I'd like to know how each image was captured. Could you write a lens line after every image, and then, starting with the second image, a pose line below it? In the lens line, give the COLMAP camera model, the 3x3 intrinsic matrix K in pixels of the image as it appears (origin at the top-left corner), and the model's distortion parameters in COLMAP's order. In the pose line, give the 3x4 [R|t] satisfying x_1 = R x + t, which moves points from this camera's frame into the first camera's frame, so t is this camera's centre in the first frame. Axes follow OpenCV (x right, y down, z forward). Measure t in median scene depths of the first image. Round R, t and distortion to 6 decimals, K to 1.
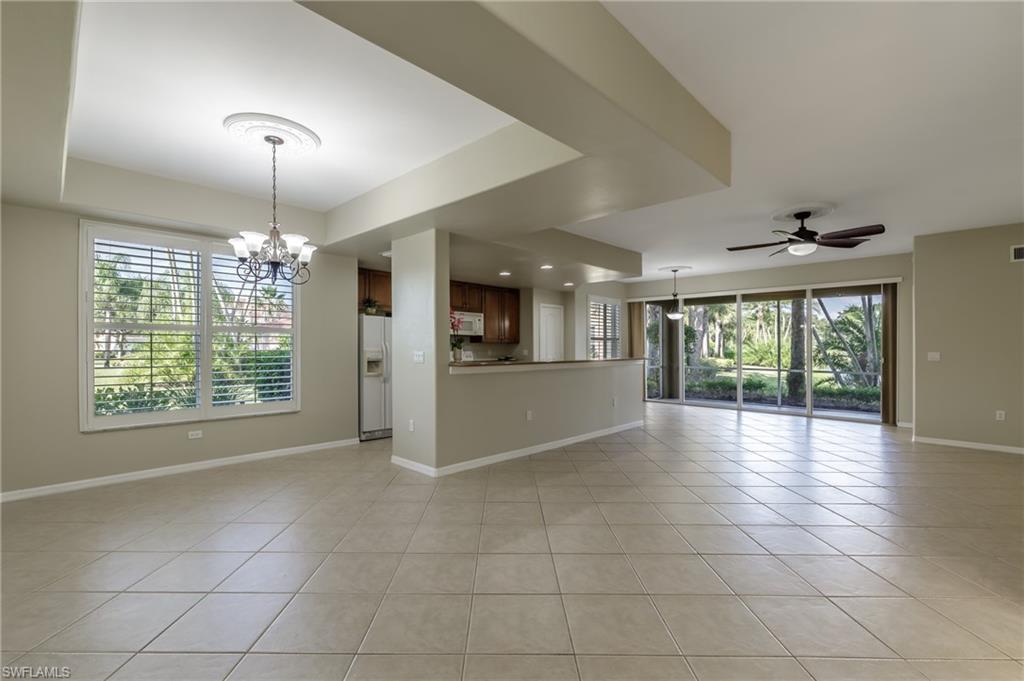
lens RADIAL K [[443.6, 0, 507.7], [0, 443.6, 351.1], [0, 0, 1]] dist [0.009572, -0.002930]
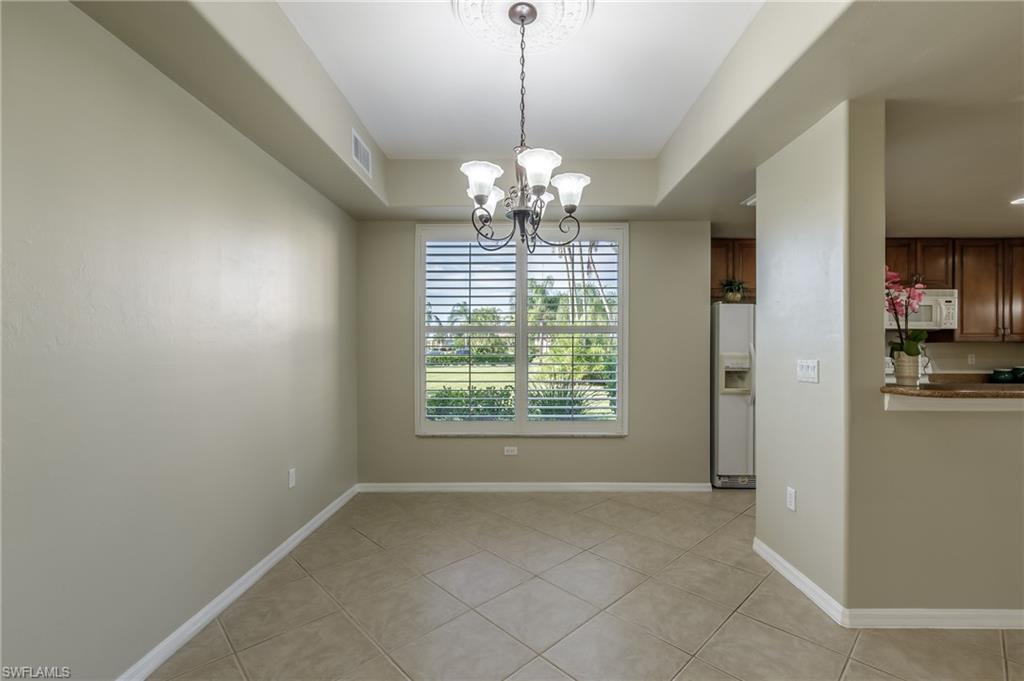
lens RADIAL K [[443.6, 0, 519.4], [0, 443.6, 352.0], [0, 0, 1]] dist [0.009572, -0.002930]
pose [[0.693252, 0.002984, -0.720689, -0.045851], [-0.005020, 0.999987, -0.000688, -0.004901], [0.720678, 0.004095, 0.693258, 0.309596]]
